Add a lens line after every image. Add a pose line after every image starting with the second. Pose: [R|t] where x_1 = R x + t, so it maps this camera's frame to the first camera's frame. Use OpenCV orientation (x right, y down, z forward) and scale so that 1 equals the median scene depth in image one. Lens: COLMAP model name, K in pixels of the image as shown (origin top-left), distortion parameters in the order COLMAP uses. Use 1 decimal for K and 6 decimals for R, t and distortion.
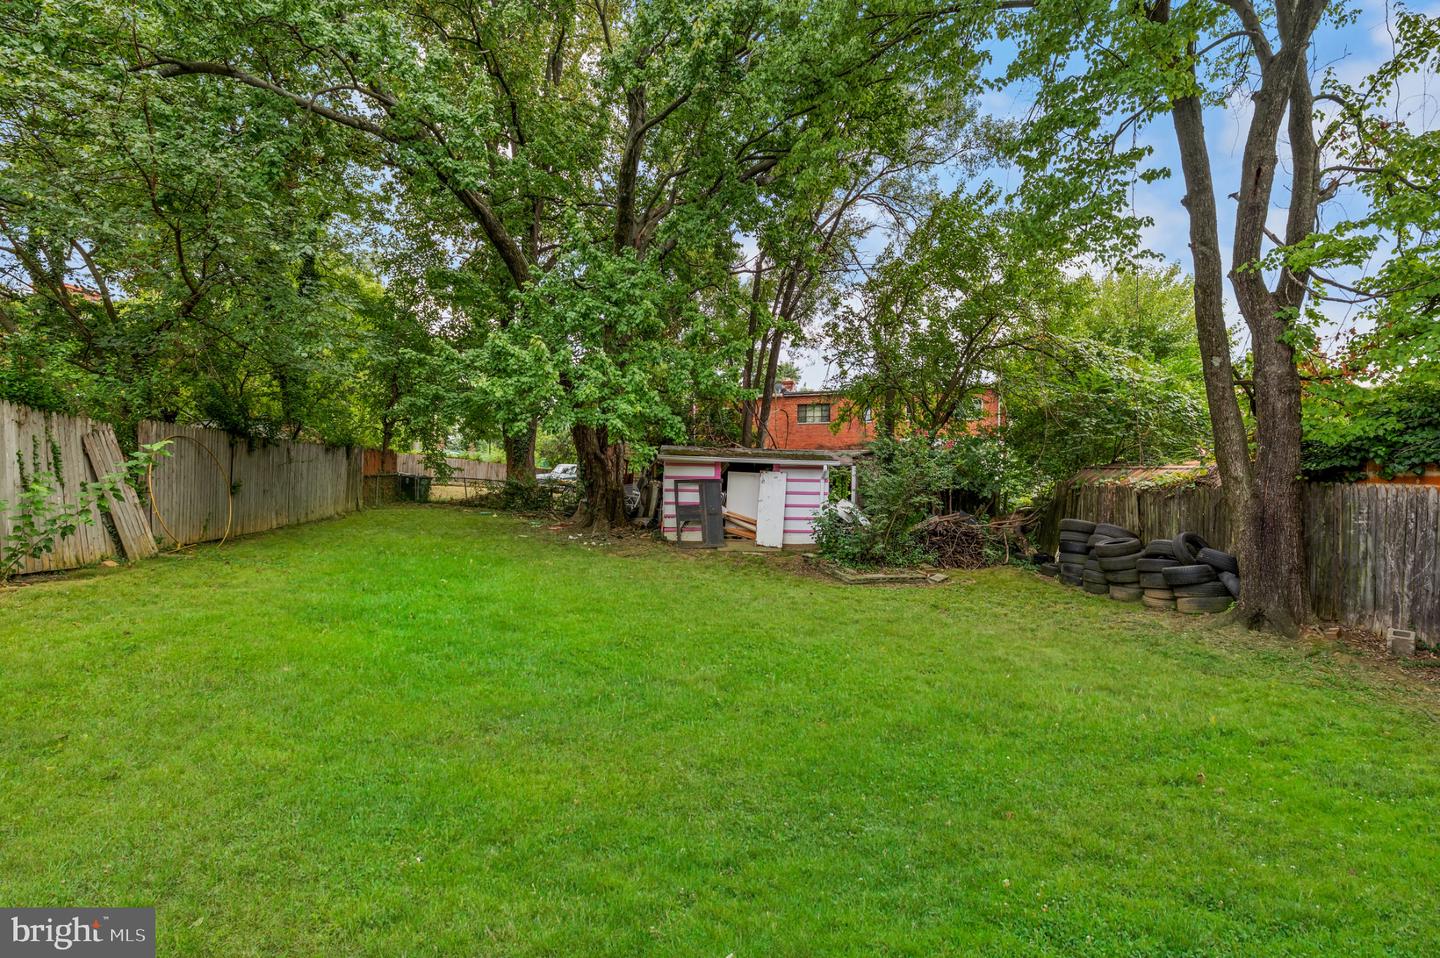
lens RADIAL K [[589.6, 0, 711.4], [0, 589.6, 479.1], [0, 0, 1]] dist [-0.010497, 0.000543]
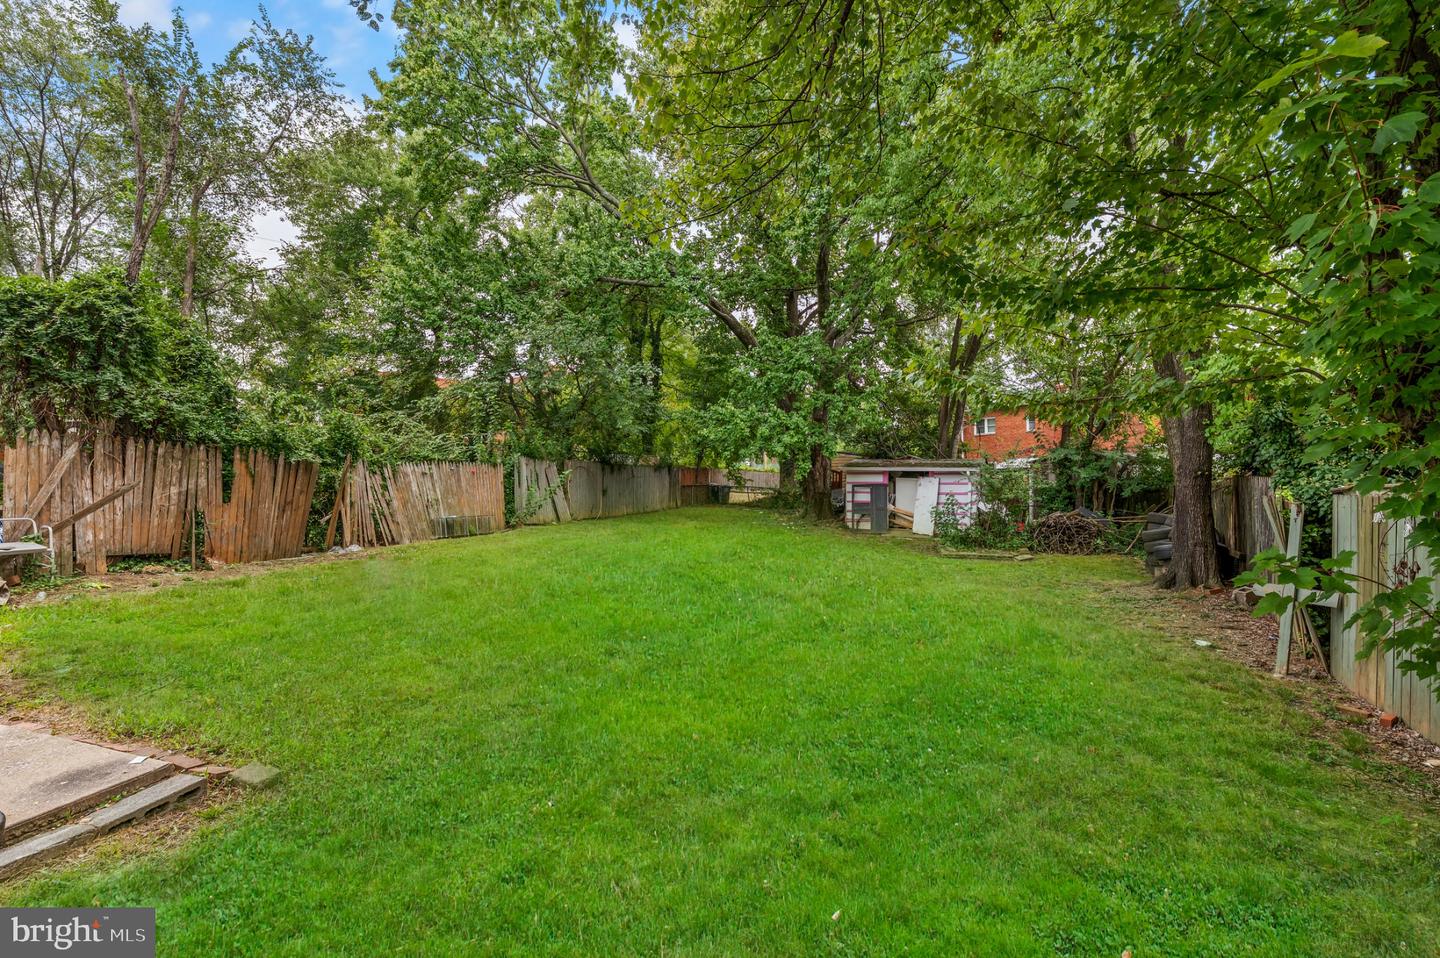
lens RADIAL K [[589.6, 0, 725.8], [0, 589.6, 469.2], [0, 0, 1]] dist [-0.010497, 0.000543]
pose [[0.854376, -0.028311, -0.518883, 0.403176], [0.009700, 0.999210, -0.038547, 0.015743], [0.519565, 0.027900, 0.853975, -0.339215]]
